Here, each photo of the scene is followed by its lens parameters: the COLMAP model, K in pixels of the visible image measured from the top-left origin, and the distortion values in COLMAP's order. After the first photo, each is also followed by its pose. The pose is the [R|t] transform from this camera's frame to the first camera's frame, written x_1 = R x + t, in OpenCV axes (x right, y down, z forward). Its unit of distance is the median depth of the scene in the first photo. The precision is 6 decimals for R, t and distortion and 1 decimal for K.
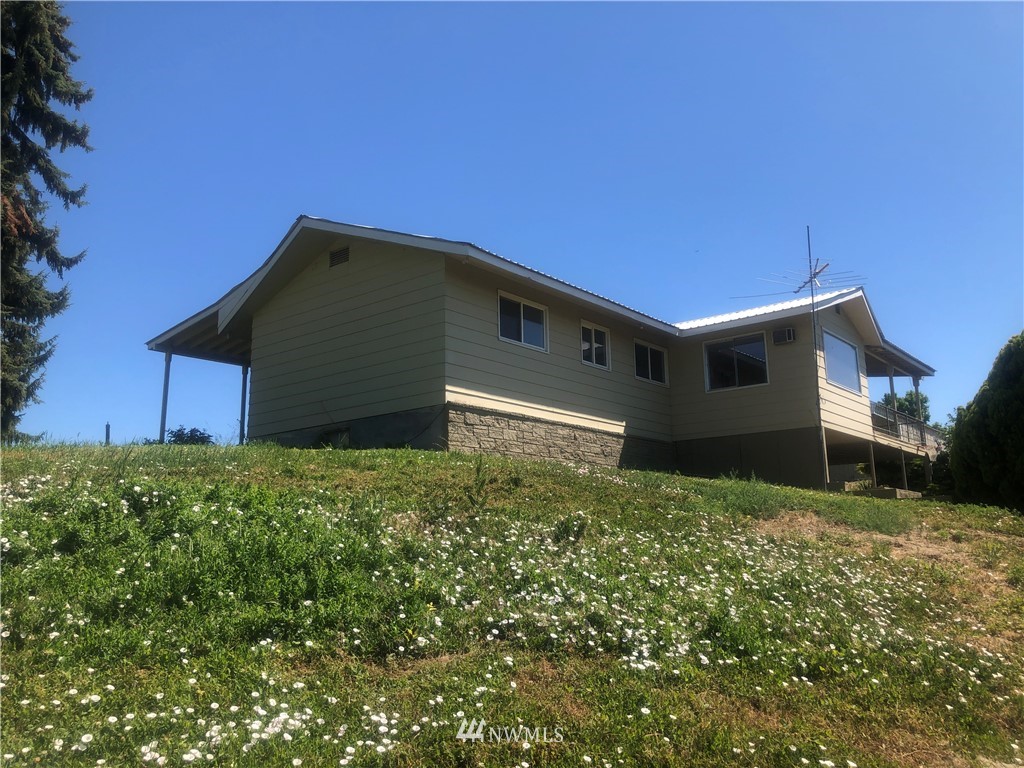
lens RADIAL K [[827.8, 0, 486.0], [0, 827.8, 384.6], [0, 0, 1]] dist [0.081135, -0.182886]
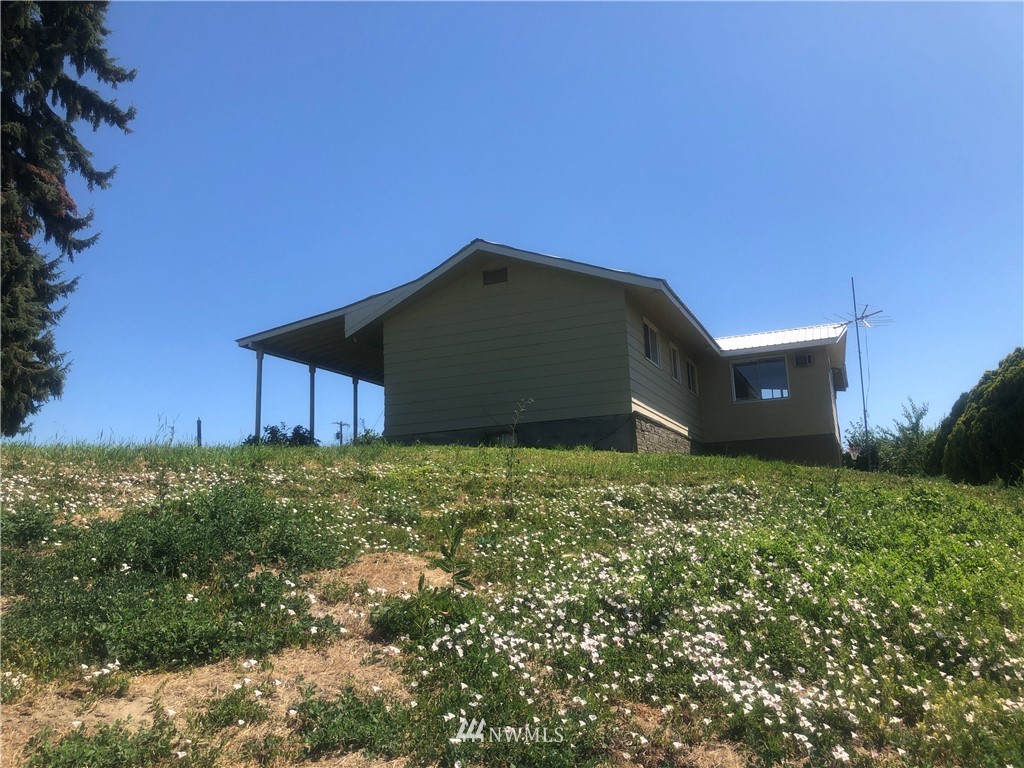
lens RADIAL K [[827.8, 0, 486.0], [0, 827.8, 384.6], [0, 0, 1]] dist [0.081135, -0.182886]
pose [[0.958018, 0.029151, 0.285223, -0.456336], [-0.033304, 0.999398, 0.009720, -0.017475], [-0.284768, -0.018811, 0.958412, -0.061449]]
